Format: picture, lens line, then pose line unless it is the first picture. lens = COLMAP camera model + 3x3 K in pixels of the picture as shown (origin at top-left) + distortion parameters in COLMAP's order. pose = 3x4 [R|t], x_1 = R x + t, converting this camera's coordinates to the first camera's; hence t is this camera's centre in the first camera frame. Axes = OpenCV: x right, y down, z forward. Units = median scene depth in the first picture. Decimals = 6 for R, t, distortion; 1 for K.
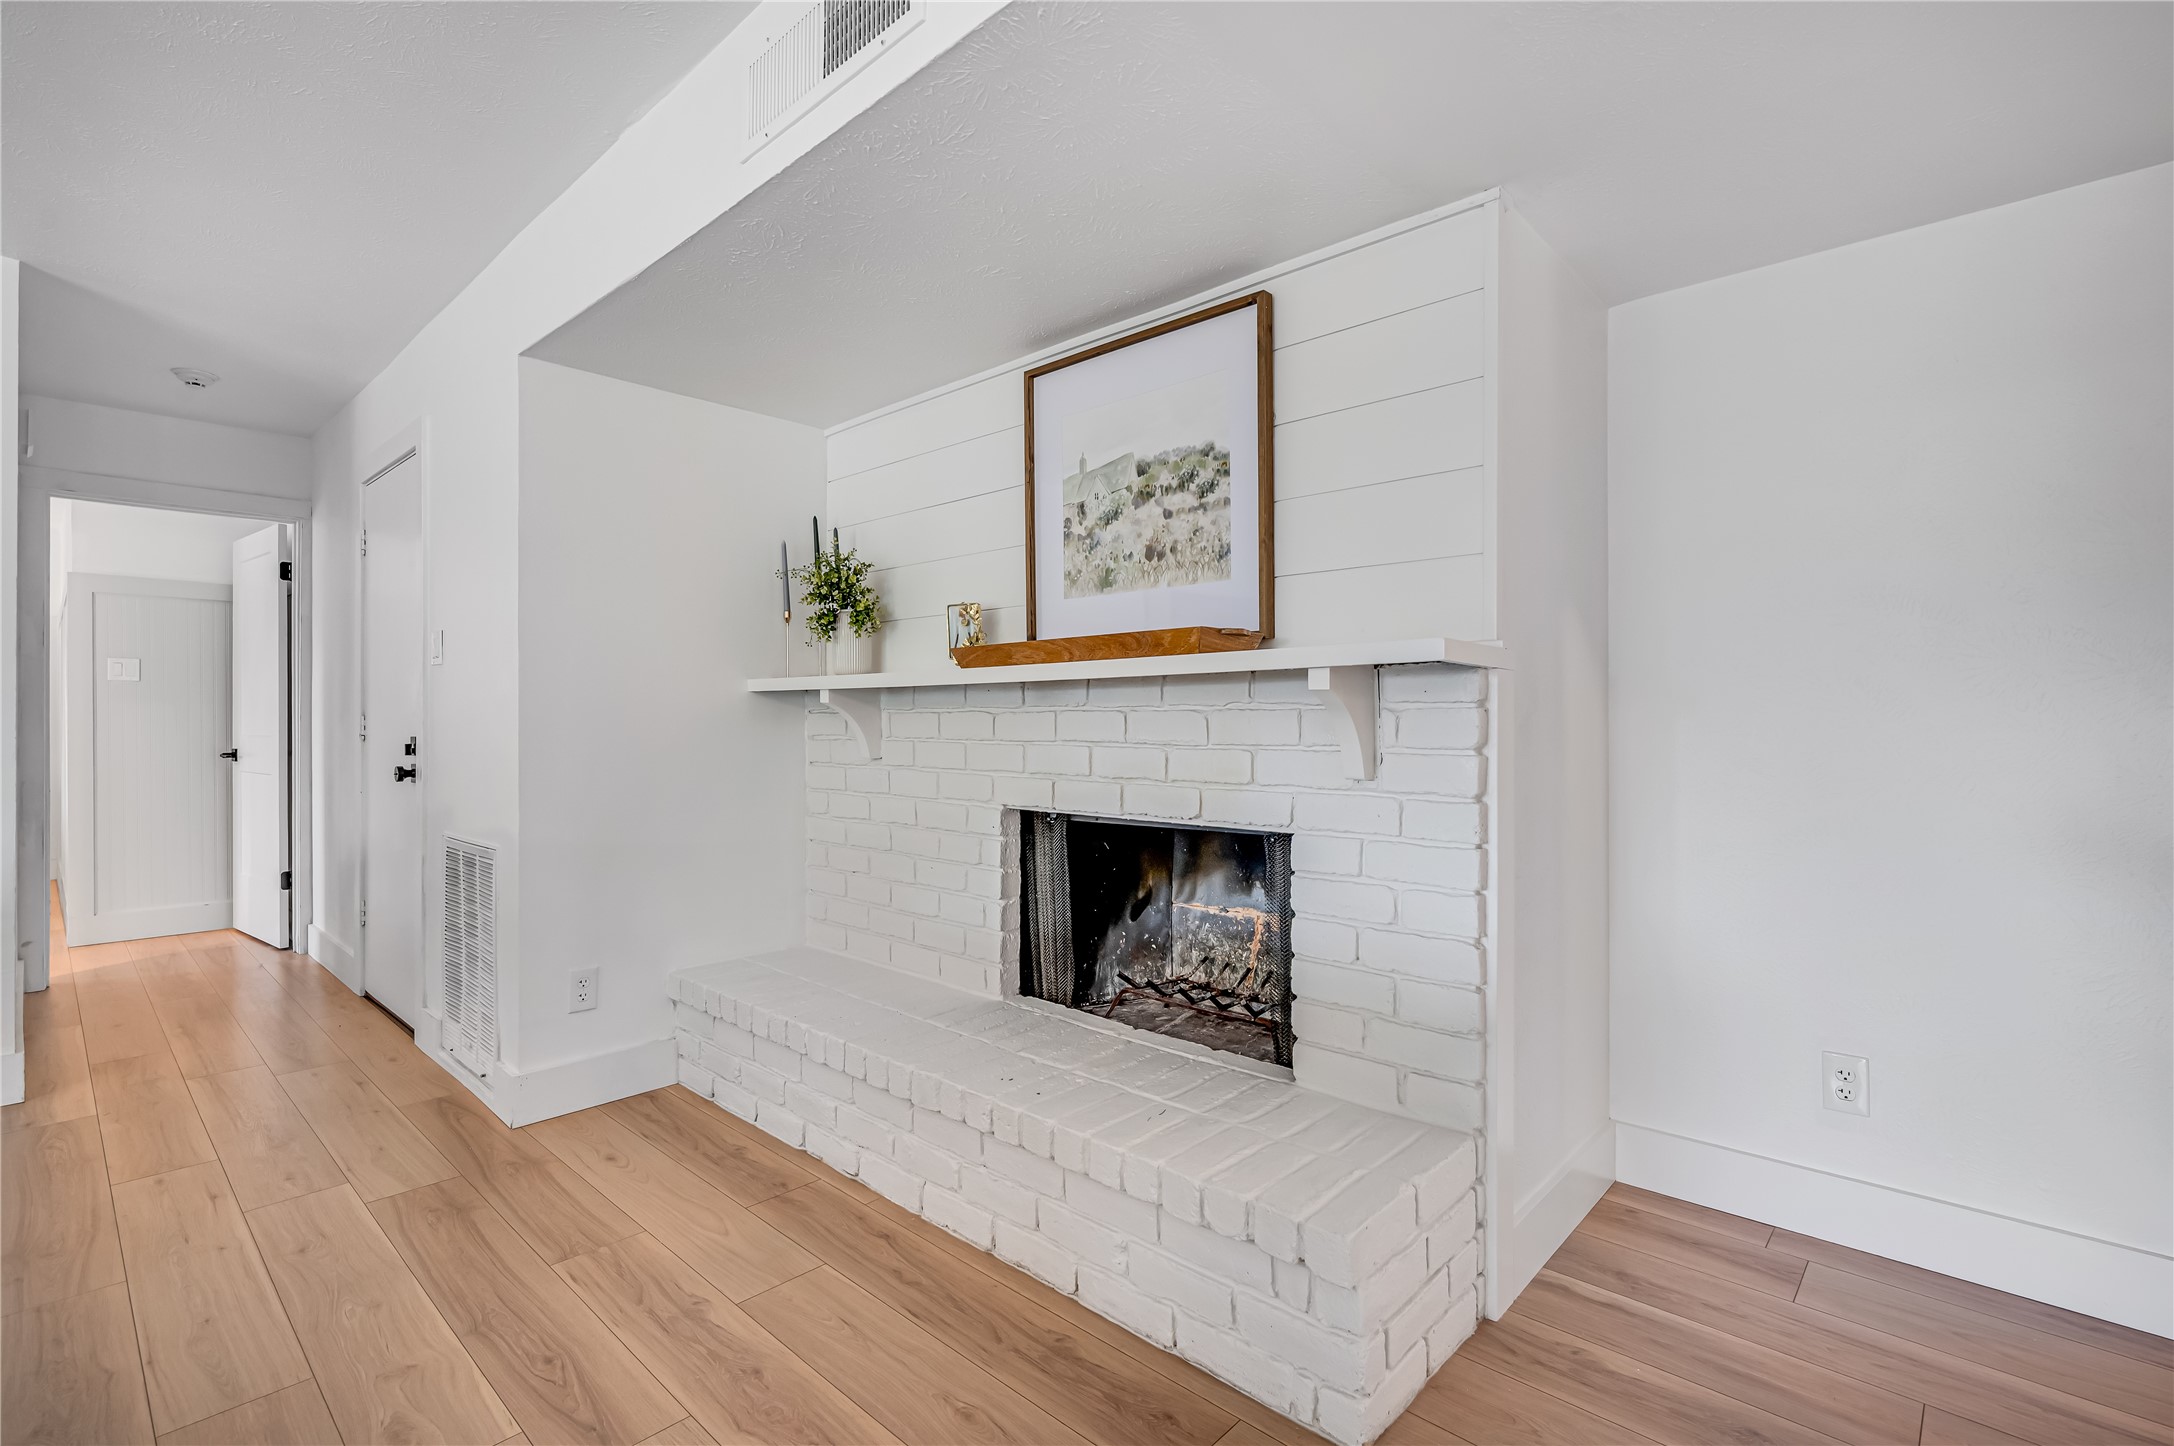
lens RADIAL K [[1000.7, 0, 1076.2], [0, 1000.7, 714.7], [0, 0, 1]] dist [0.001680, 0.000352]
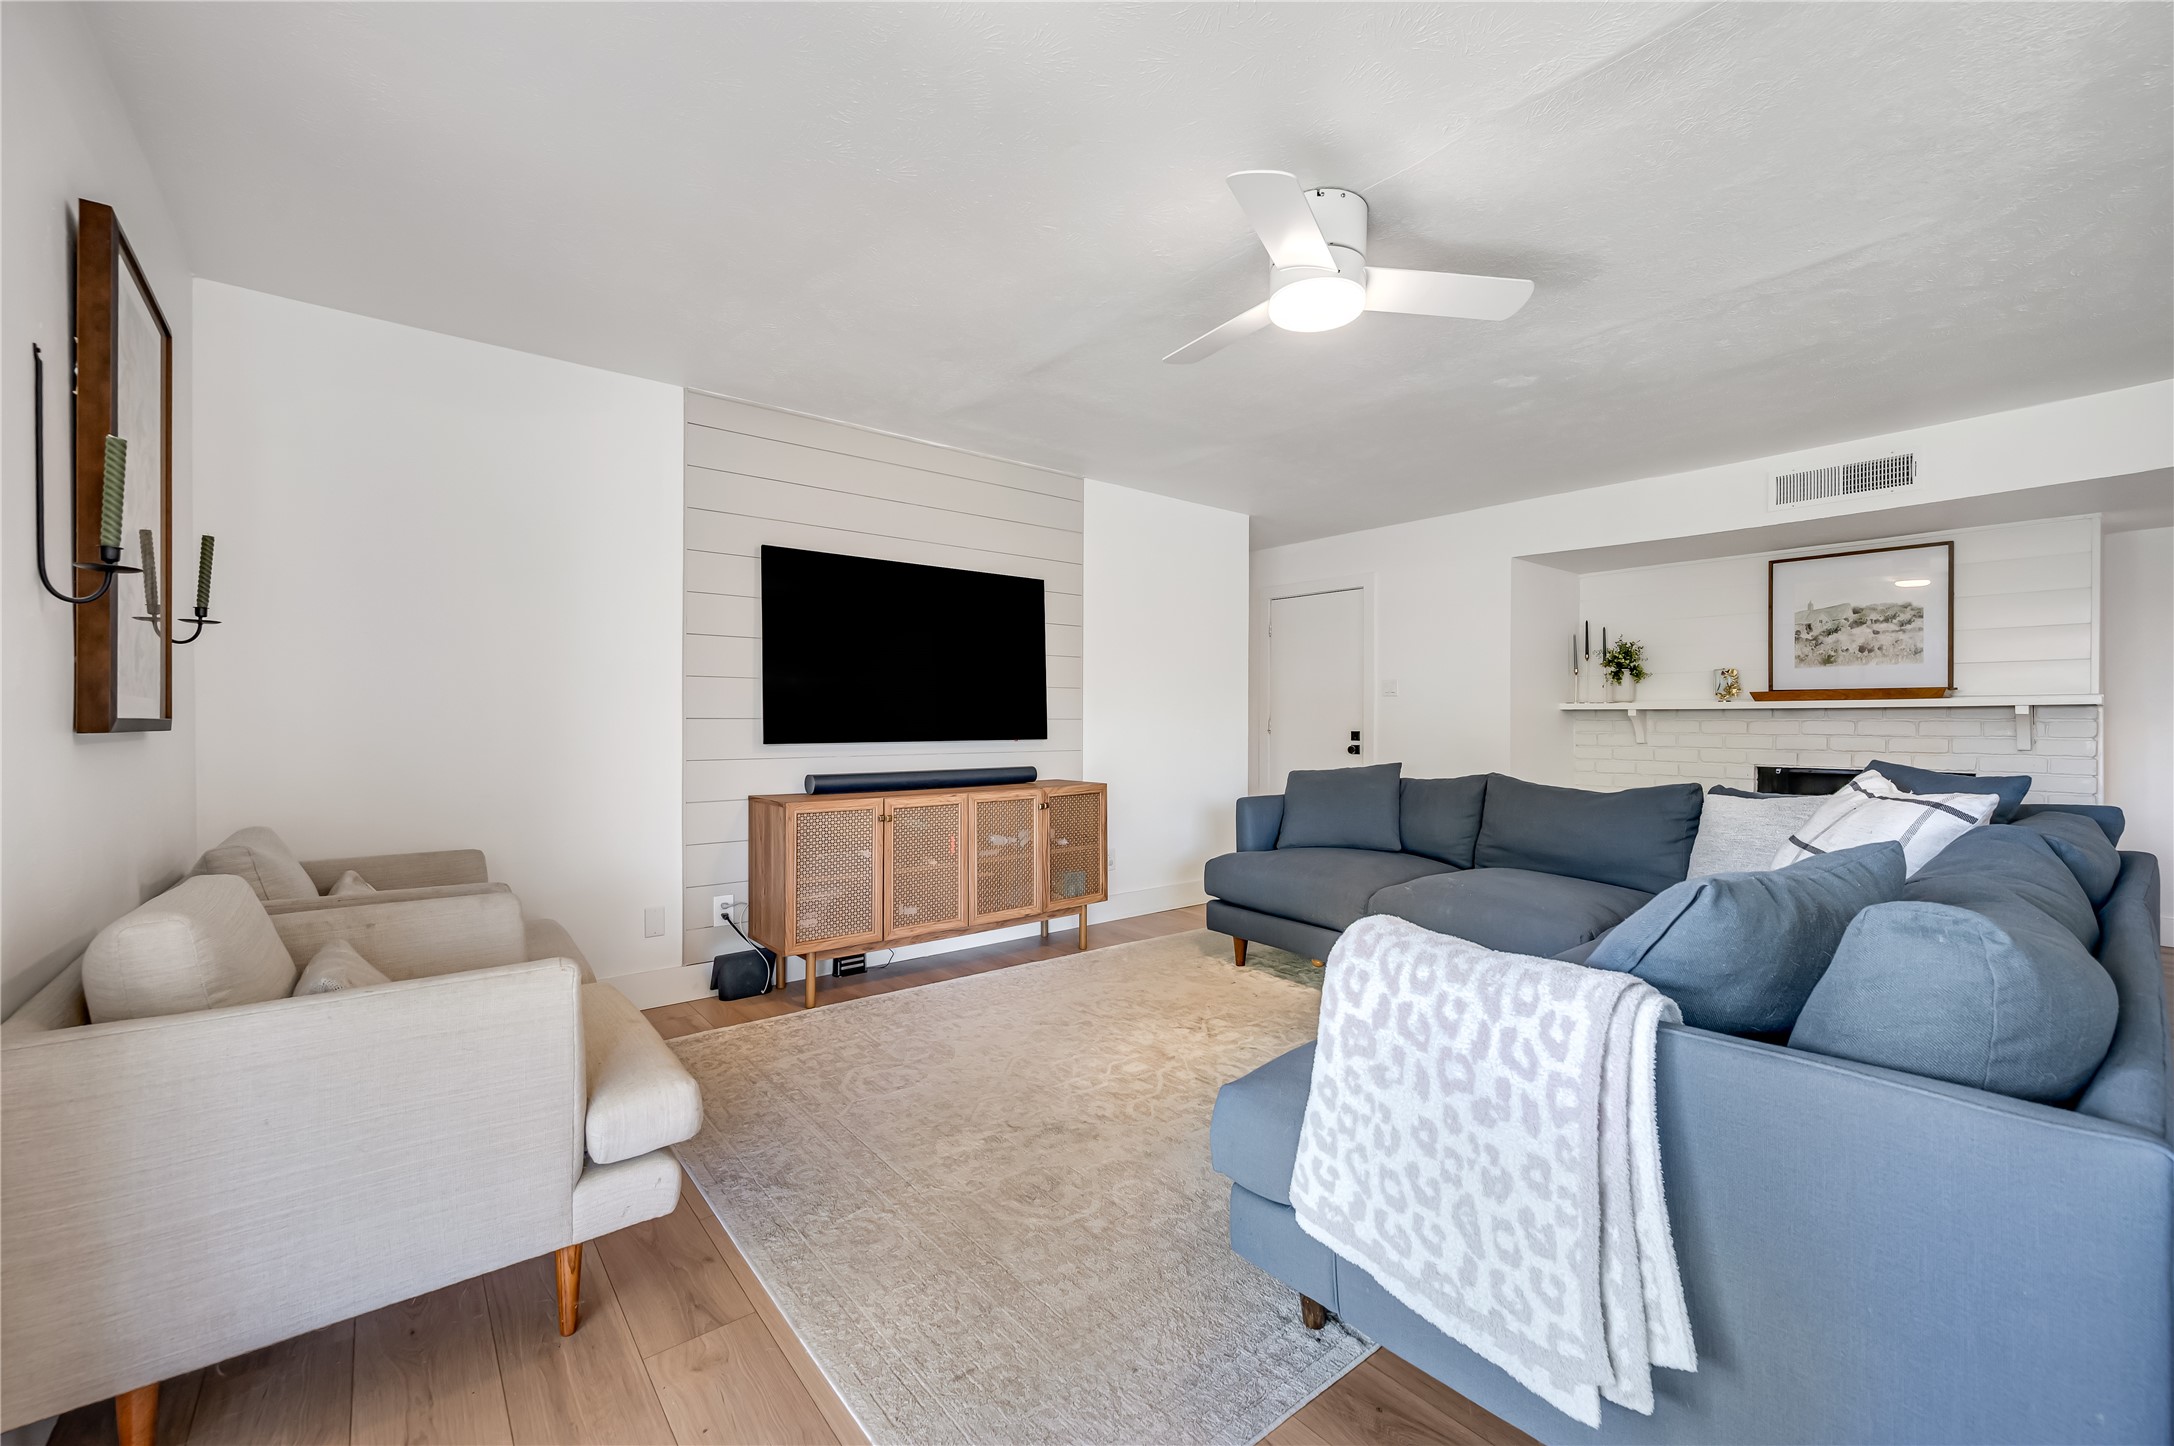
lens RADIAL K [[872.2, 0, 1098.8], [0, 872.2, 726.1], [0, 0, 1]] dist [0.003727, -0.000485]
pose [[0.993687, 0.007233, -0.111951, -1.364200], [-0.006298, 0.999942, 0.008706, 0.000976], [0.112008, -0.007946, 0.993676, -1.089158]]
